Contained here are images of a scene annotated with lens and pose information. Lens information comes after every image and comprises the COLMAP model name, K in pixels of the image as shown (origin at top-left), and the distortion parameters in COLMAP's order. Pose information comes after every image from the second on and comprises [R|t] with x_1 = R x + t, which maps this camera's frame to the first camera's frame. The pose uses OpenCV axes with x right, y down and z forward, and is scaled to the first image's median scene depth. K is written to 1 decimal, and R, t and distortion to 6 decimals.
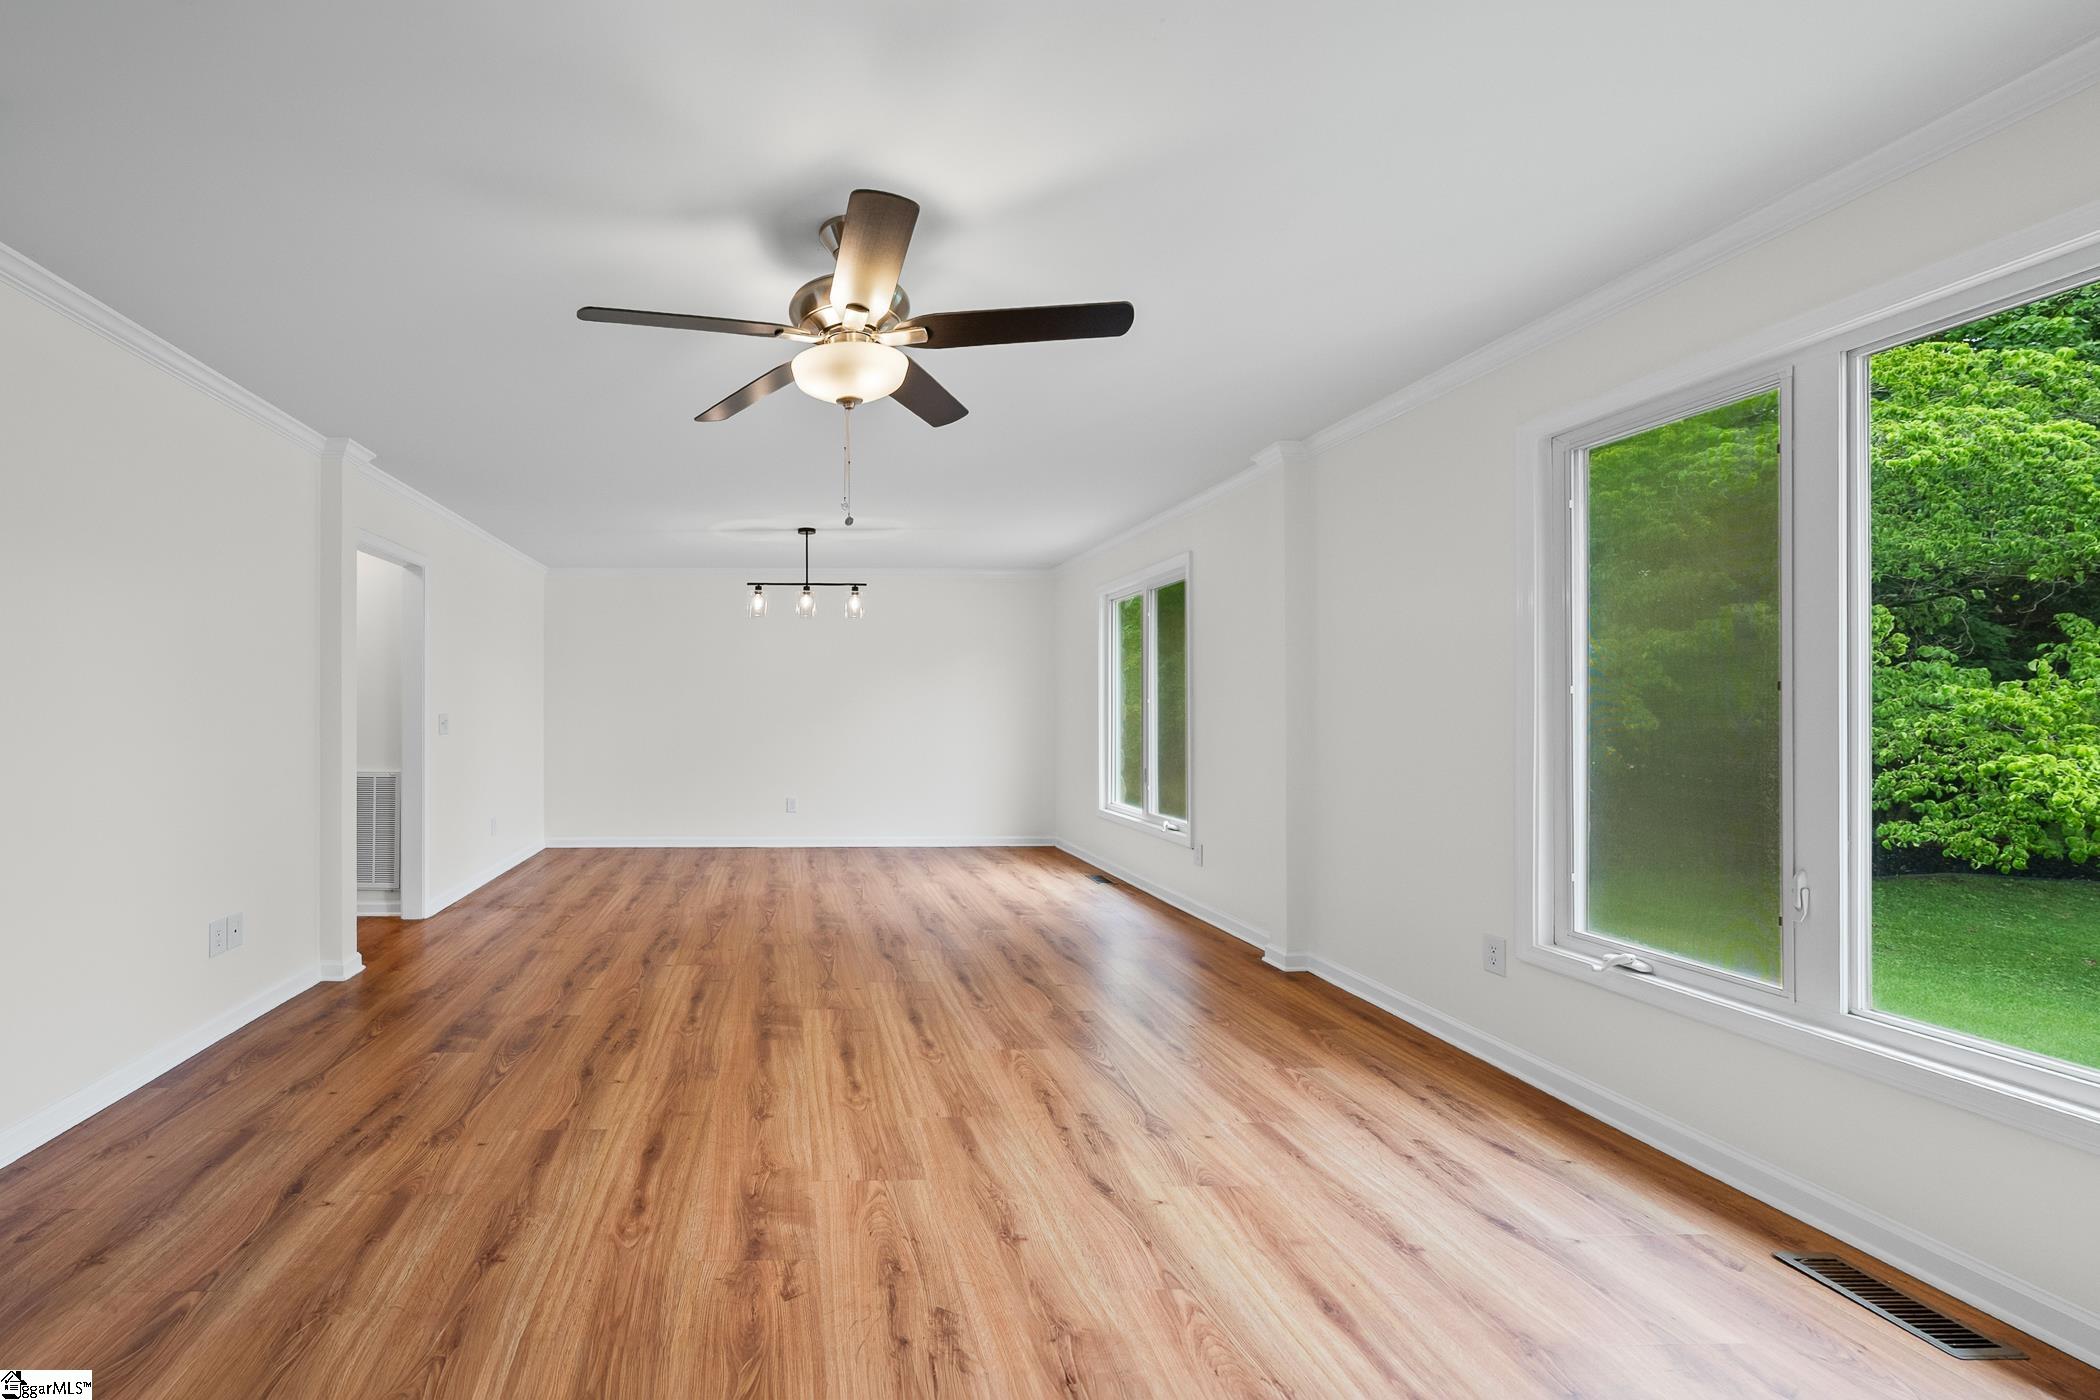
lens RADIAL K [[825.9, 0, 803.3], [0, 825.9, 708.8], [0, 0, 1]] dist [-0.001557, -0.000393]
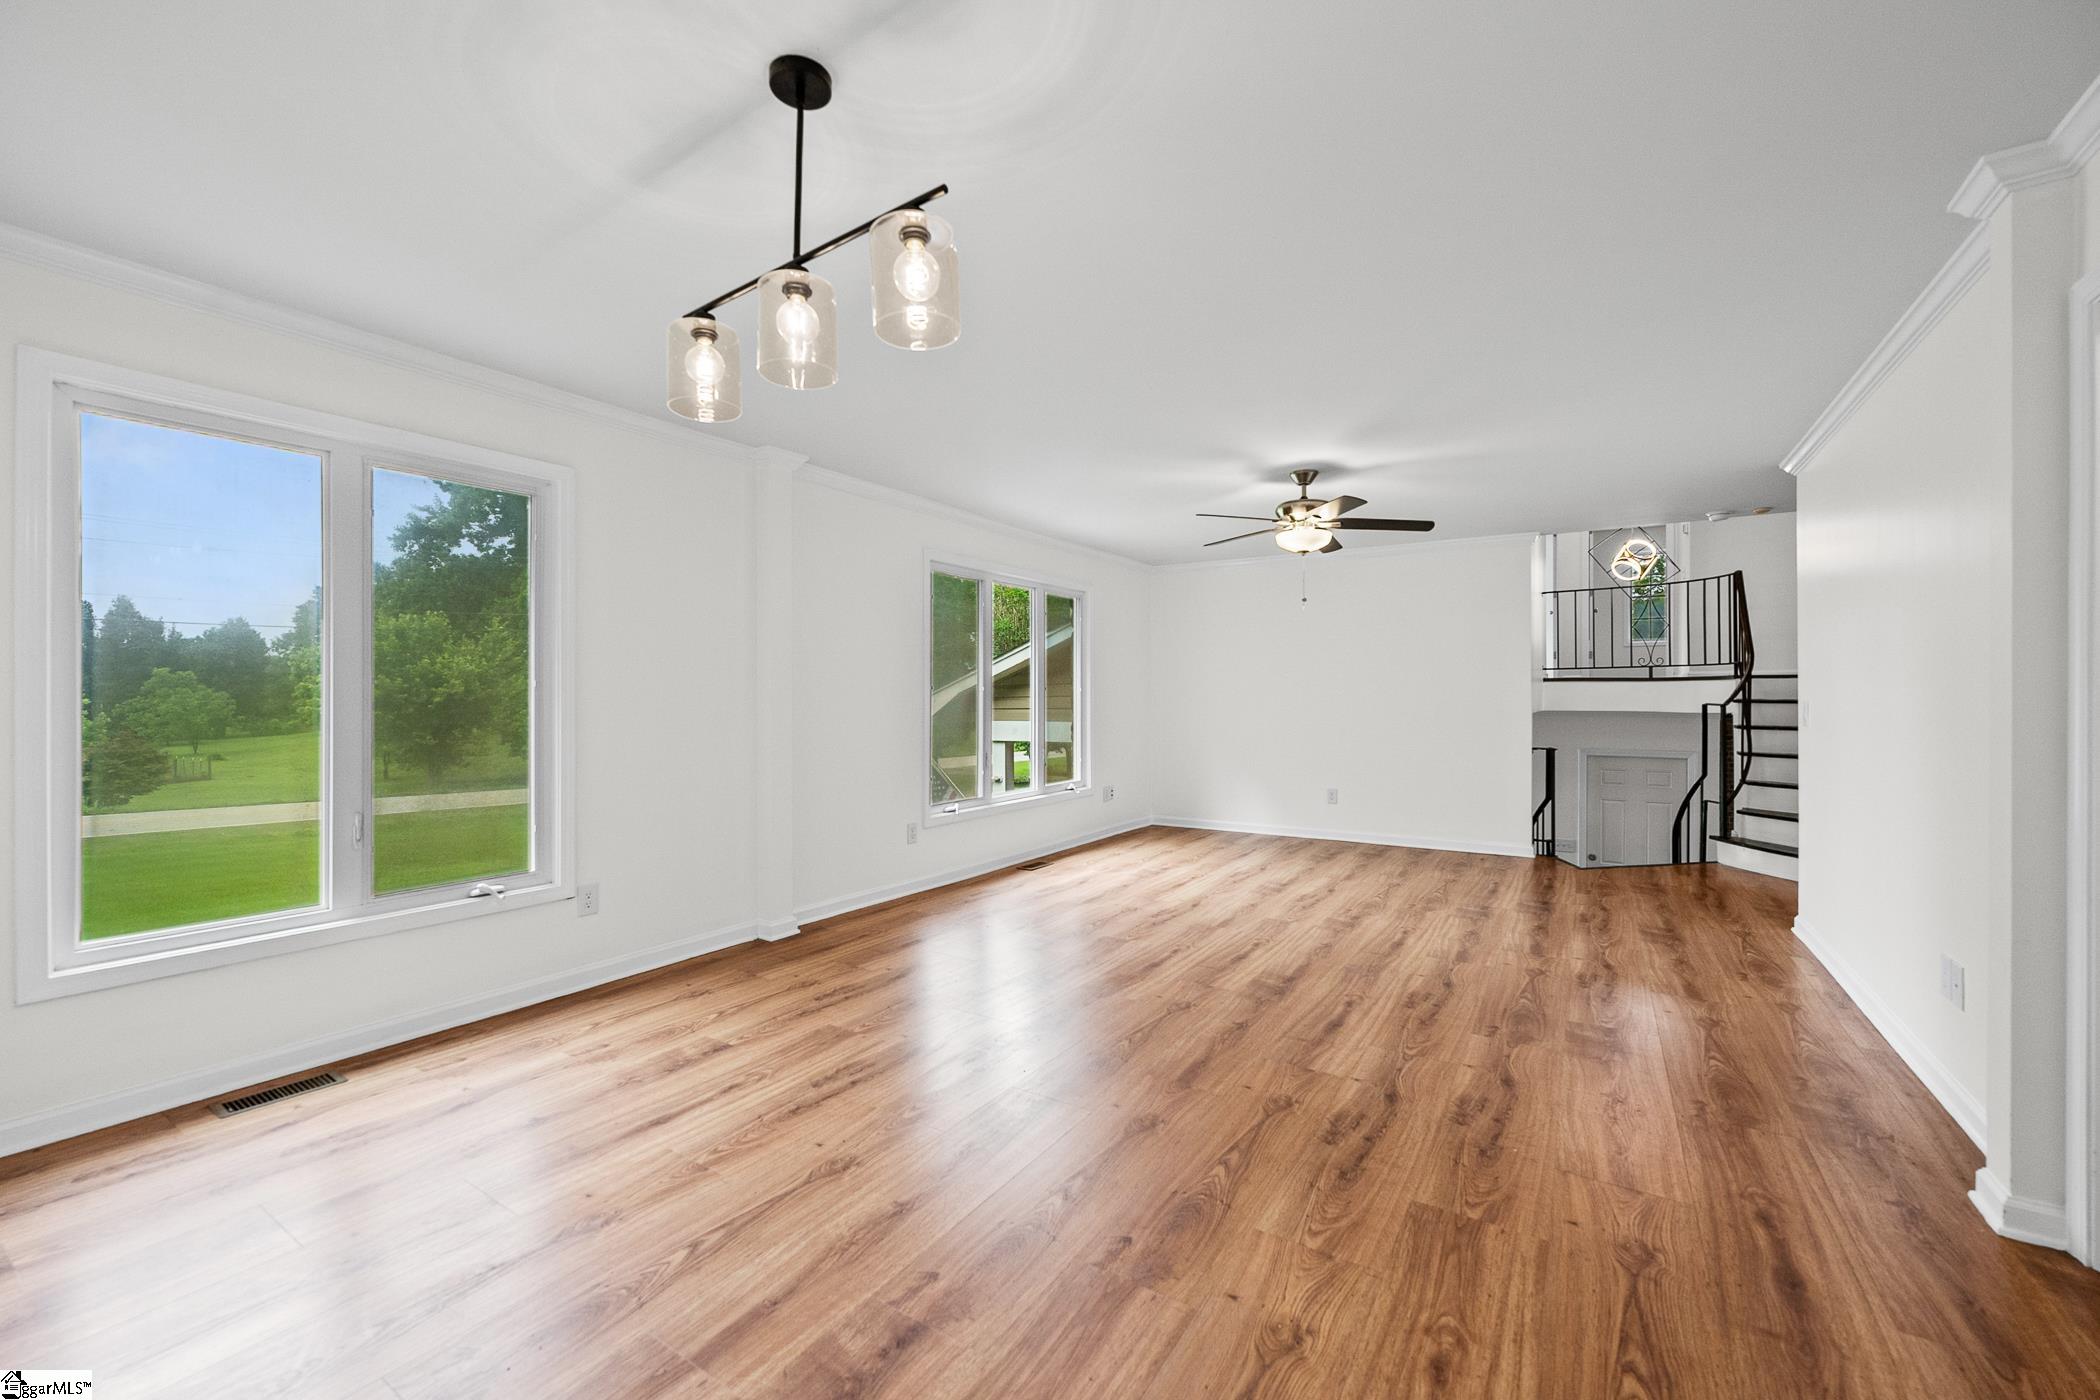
lens RADIAL K [[837.0, 0, 1050.0], [0, 837.0, 700.0], [0, 0, 1]] dist [-0.000649, 0.000083]
pose [[-0.824201, -0.000605, 0.566297, -0.518799], [0.001529, 0.999993, 0.003295, -0.008640], [-0.566295, 0.003582, -0.824195, 2.573060]]
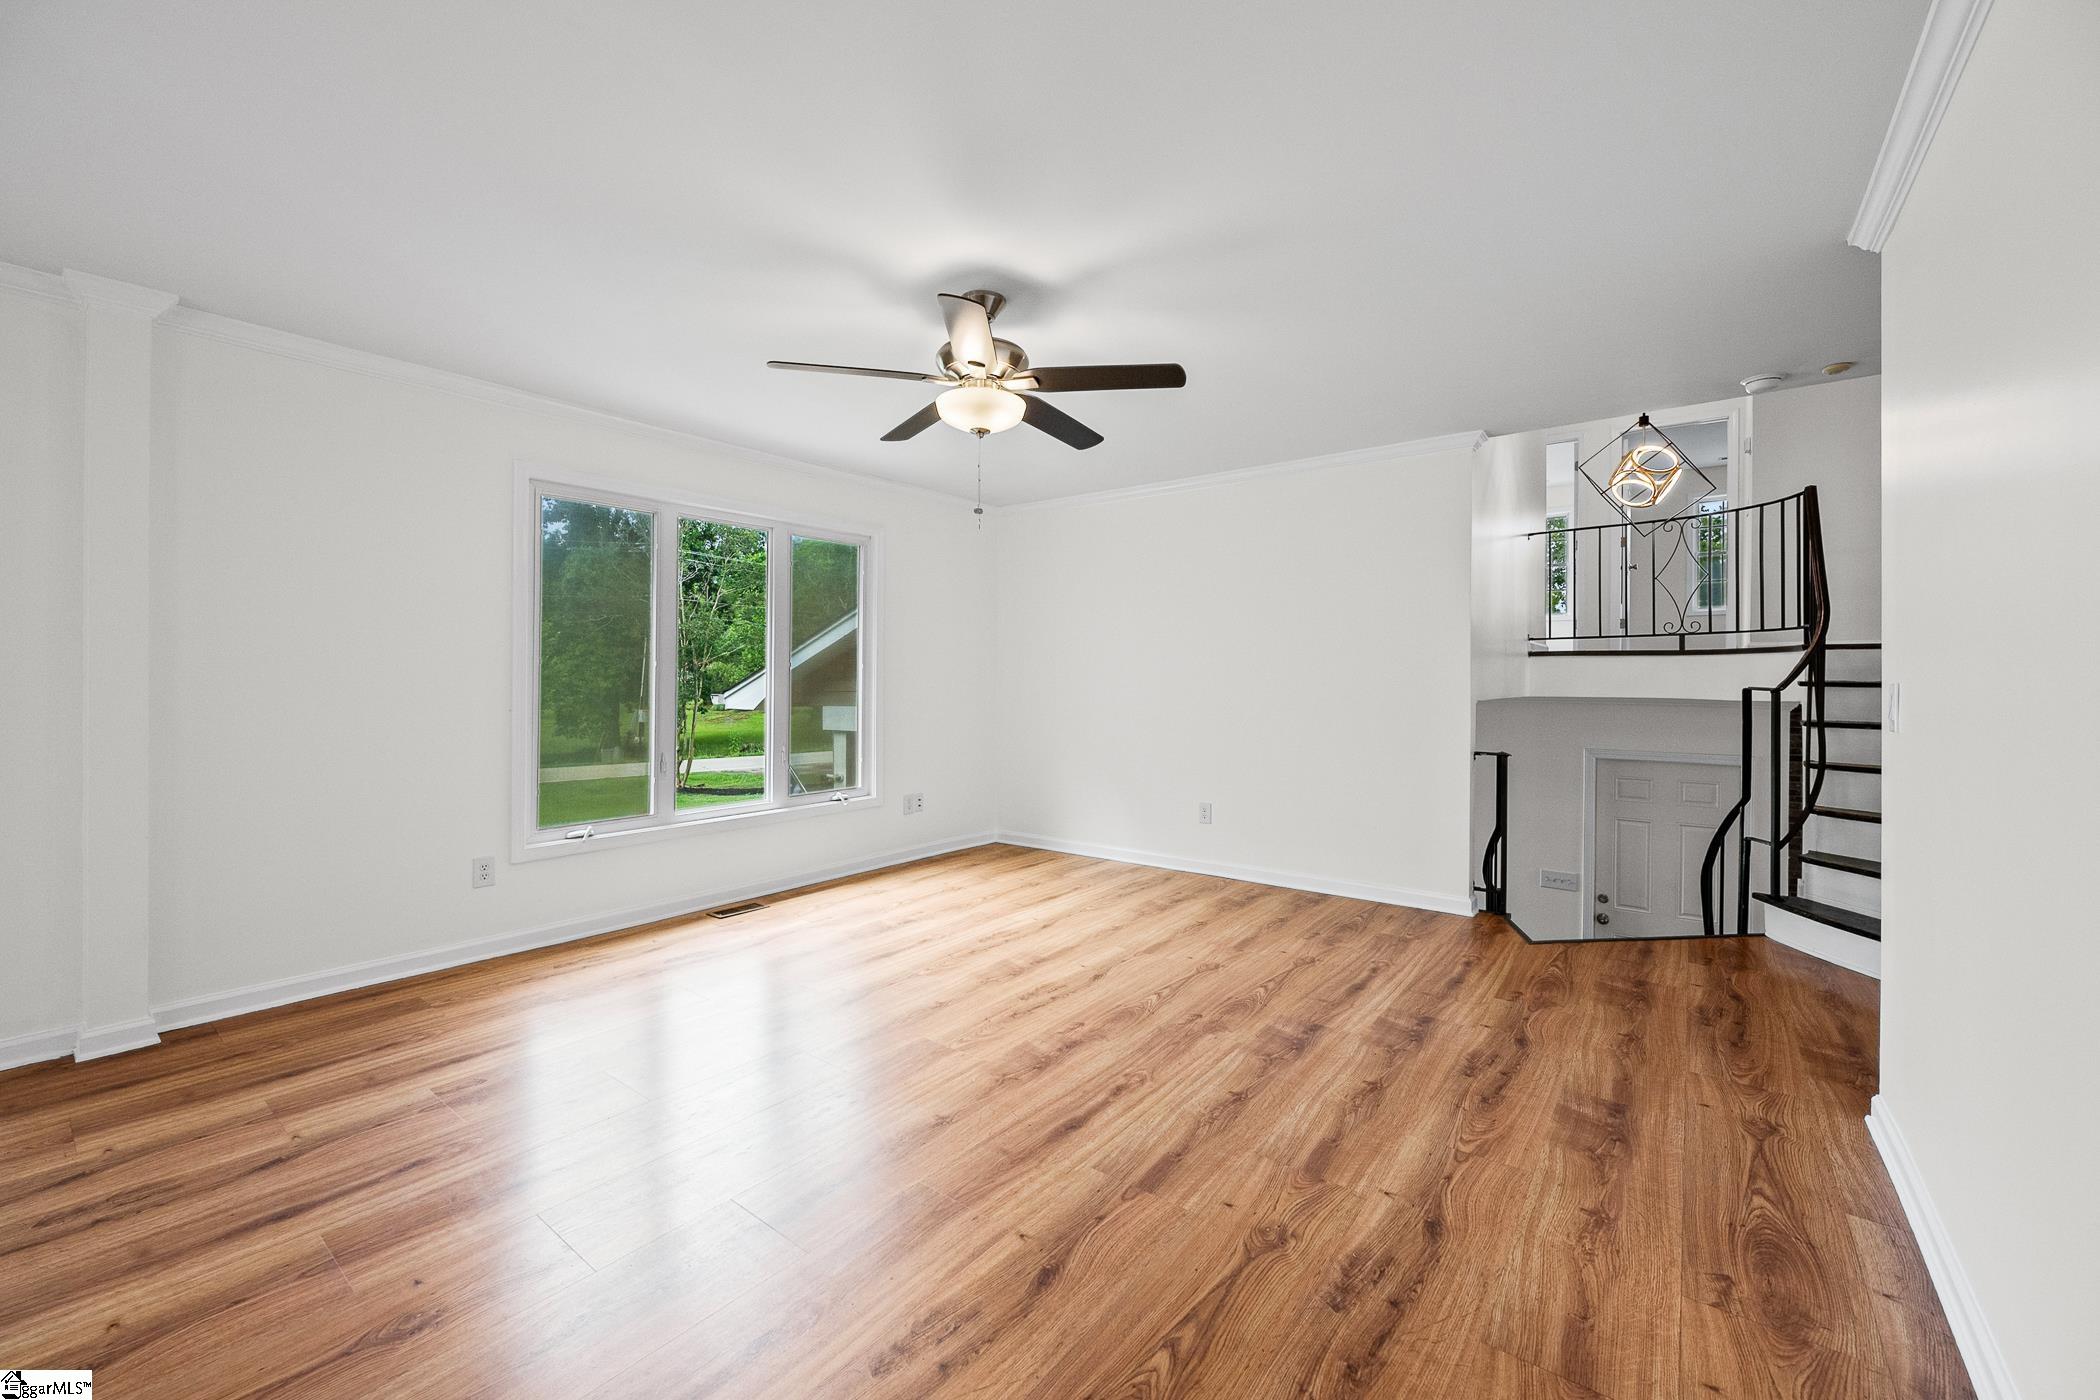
lens RADIAL K [[839.7, 0, 1029.4], [0, 839.7, 679.2], [0, 0, 1]] dist [0.000312, -0.000224]
pose [[-0.765759, -0.000544, 0.643127, -0.691565], [-0.000883, 1.000000, -0.000205, -0.000937], [-0.643127, -0.000724, -0.765760, 1.574535]]
